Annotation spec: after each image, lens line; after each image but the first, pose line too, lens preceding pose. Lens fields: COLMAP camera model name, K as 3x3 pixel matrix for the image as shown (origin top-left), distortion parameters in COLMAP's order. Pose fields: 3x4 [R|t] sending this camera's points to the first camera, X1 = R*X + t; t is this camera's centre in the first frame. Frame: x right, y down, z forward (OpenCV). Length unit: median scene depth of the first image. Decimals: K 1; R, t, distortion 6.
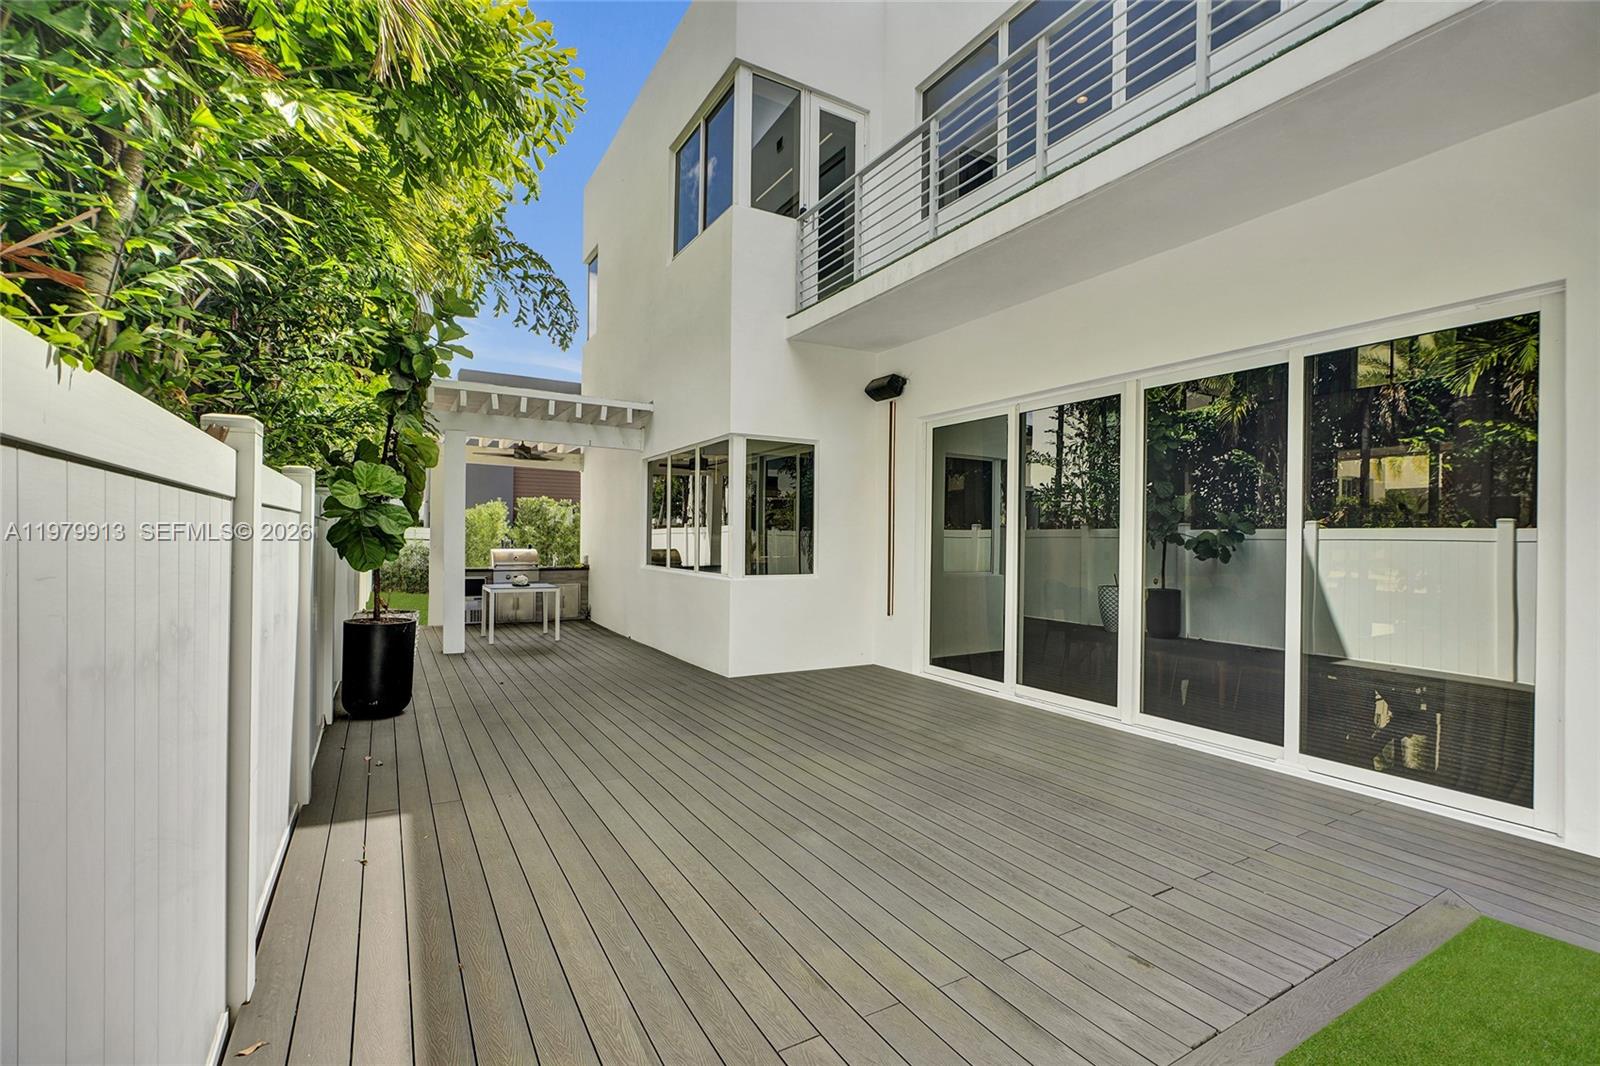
lens RADIAL K [[710.1, 0, 807.2], [0, 710.1, 537.7], [0, 0, 1]] dist [-0.009910, 0.005056]
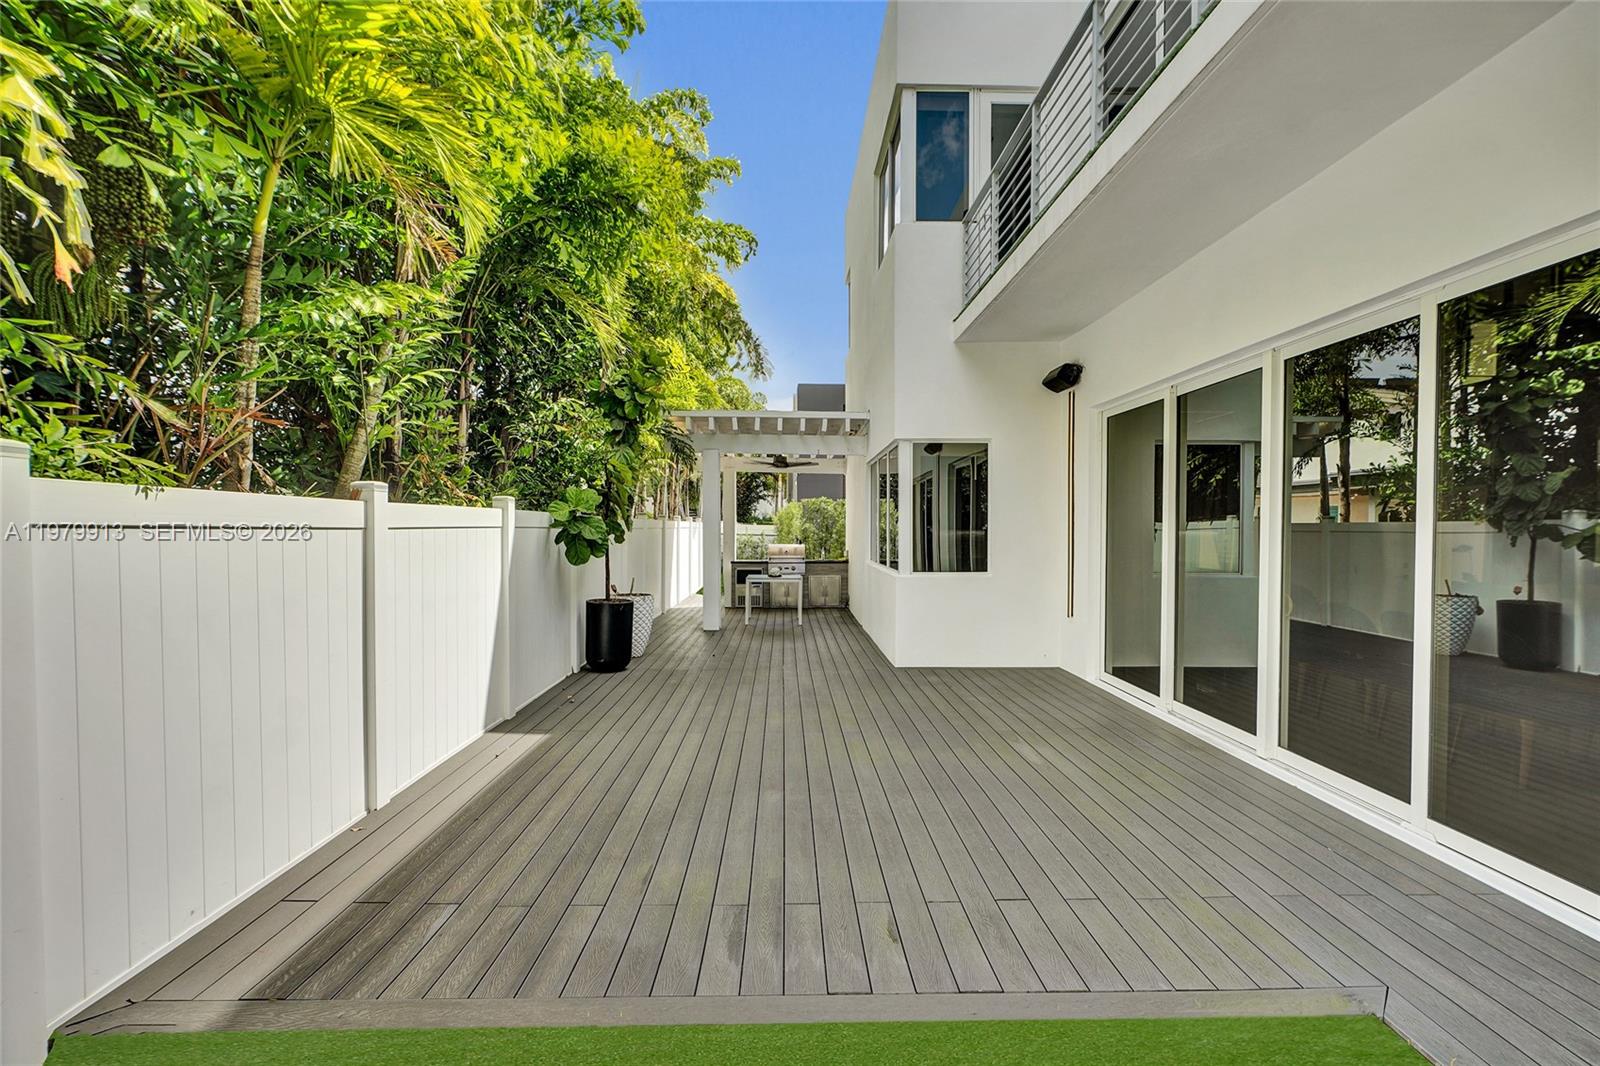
lens RADIAL K [[710.1, 0, 796.2], [0, 710.1, 540.6], [0, 0, 1]] dist [-0.009910, 0.005056]
pose [[0.871229, -0.001960, -0.490873, 0.281833], [0.010086, 0.999852, 0.013910, -0.010639], [0.490773, -0.017070, 0.871120, -0.007524]]
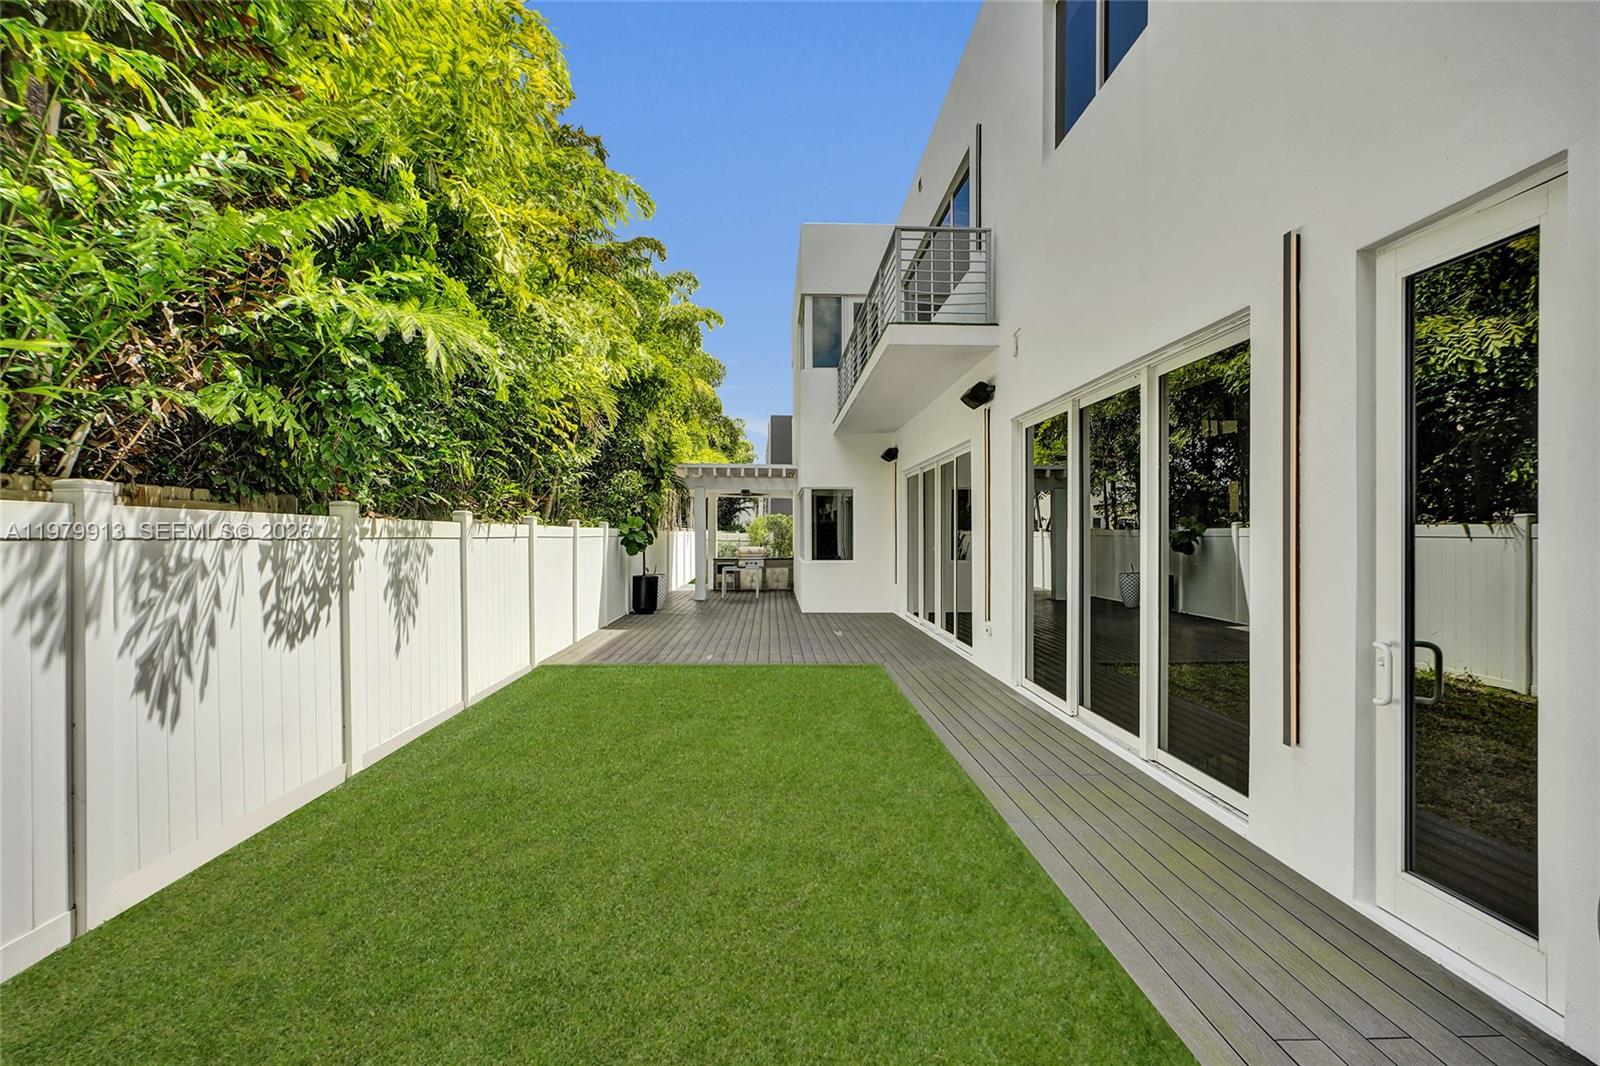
lens RADIAL K [[710.1, 0, 781.0], [0, 710.1, 533.7], [0, 0, 1]] dist [-0.009910, 0.005056]
pose [[0.869959, -0.014210, -0.492919, 0.789929], [0.013106, 0.999898, -0.005694, -0.009823], [0.492949, -0.001507, 0.870057, -0.712640]]
